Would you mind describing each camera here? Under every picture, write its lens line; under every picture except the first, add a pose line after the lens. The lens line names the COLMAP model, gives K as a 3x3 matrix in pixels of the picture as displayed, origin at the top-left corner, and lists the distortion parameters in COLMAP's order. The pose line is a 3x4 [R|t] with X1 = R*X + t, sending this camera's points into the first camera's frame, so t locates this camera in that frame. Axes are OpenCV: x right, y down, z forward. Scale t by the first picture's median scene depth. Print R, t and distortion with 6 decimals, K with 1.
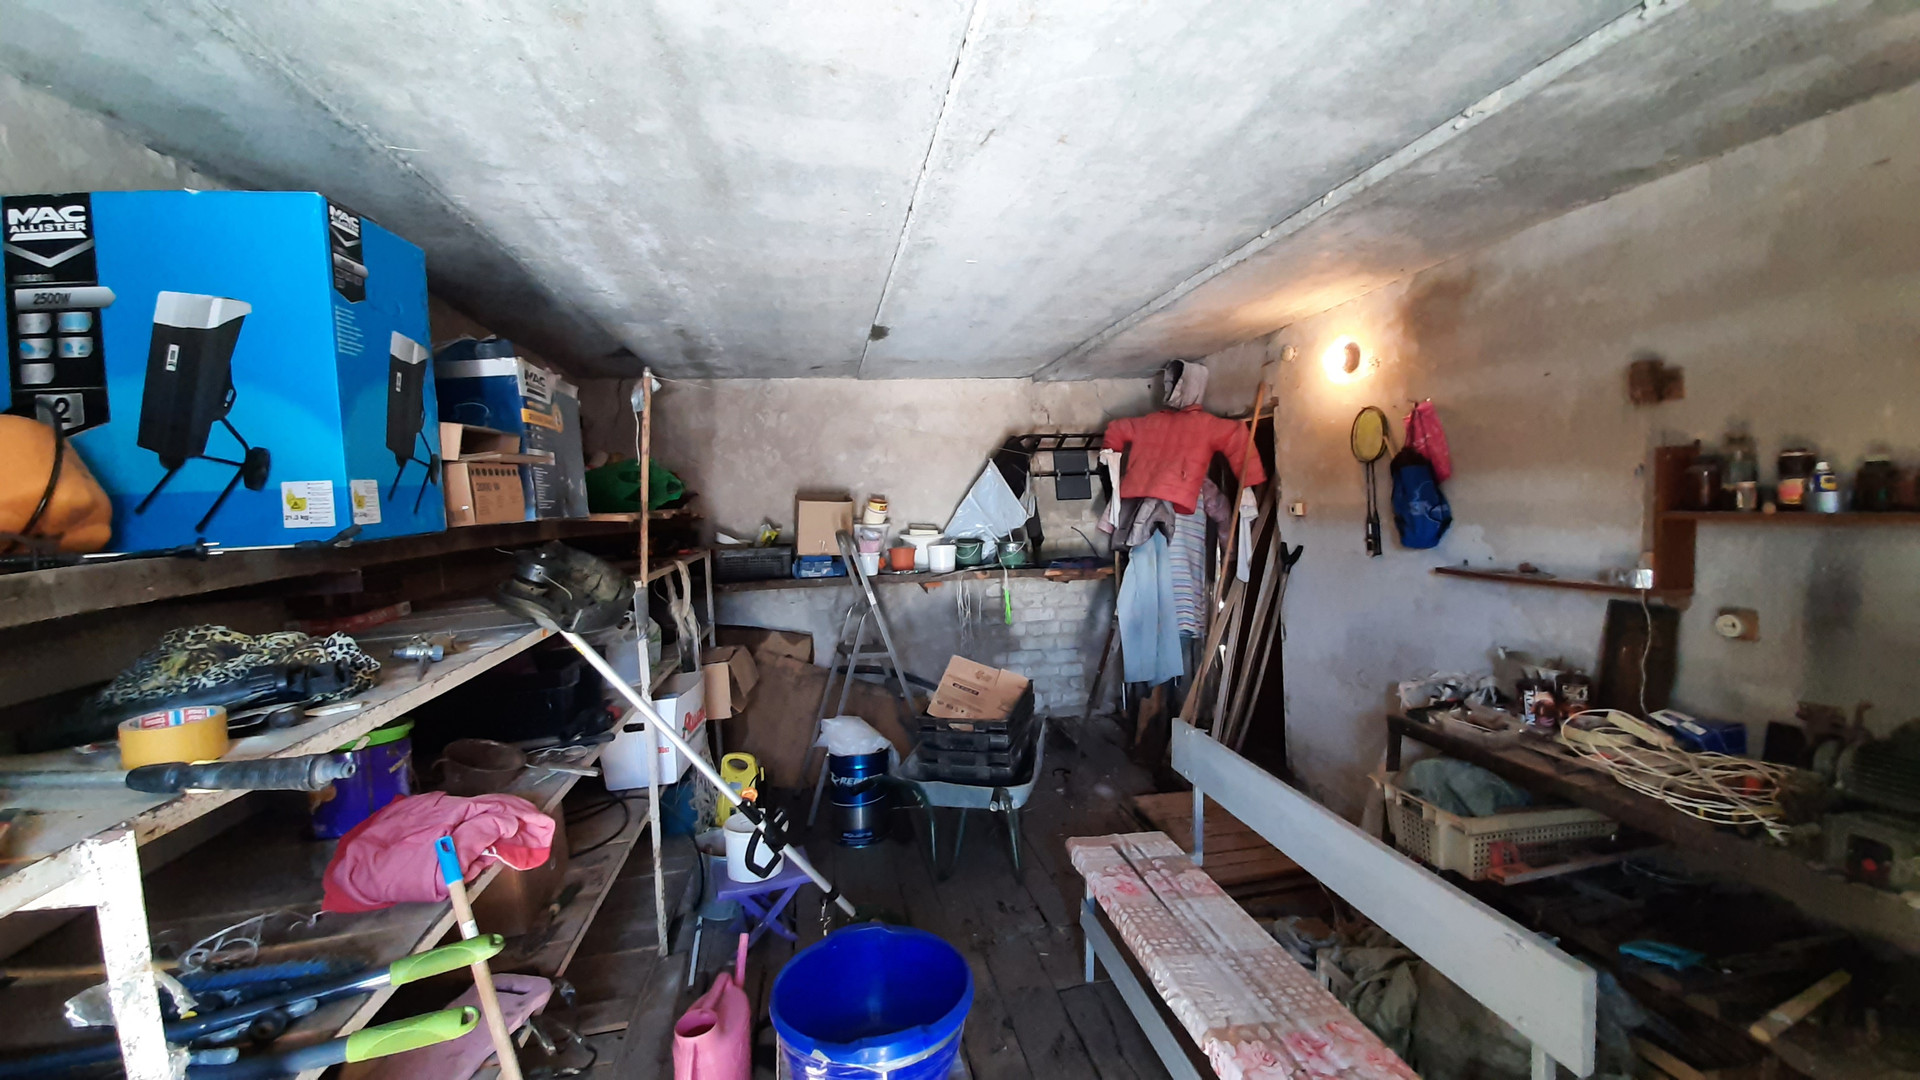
lens RADIAL K [[742.1, 0, 972.3], [0, 742.1, 521.4], [0, 0, 1]] dist [-0.000875, 0.000147]
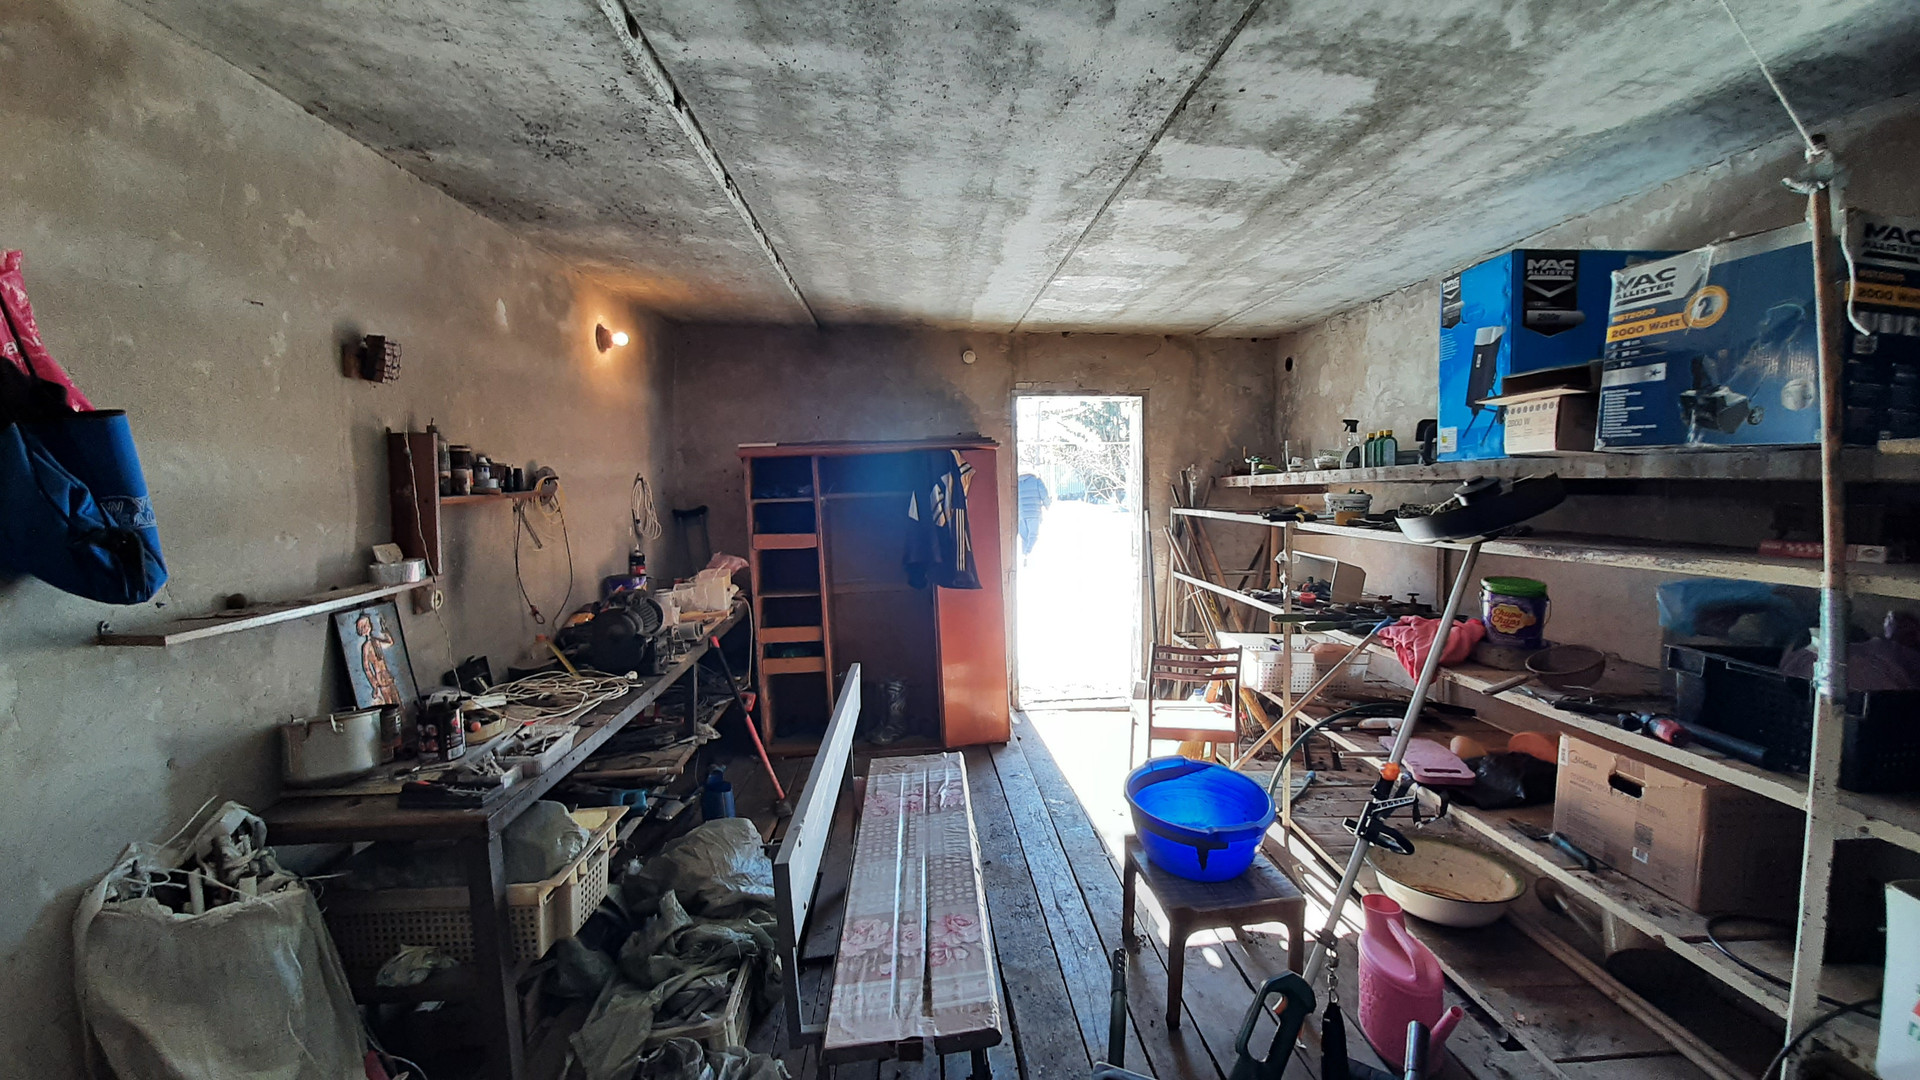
lens RADIAL K [[742.1, 0, 972.3], [0, 742.1, 521.4], [0, 0, 1]] dist [-0.000875, 0.000147]
pose [[-0.991953, 0.040875, 0.119827, 0.092749], [0.052395, 0.994133, 0.094628, -0.046565], [-0.115256, 0.100145, -0.988275, 2.272239]]
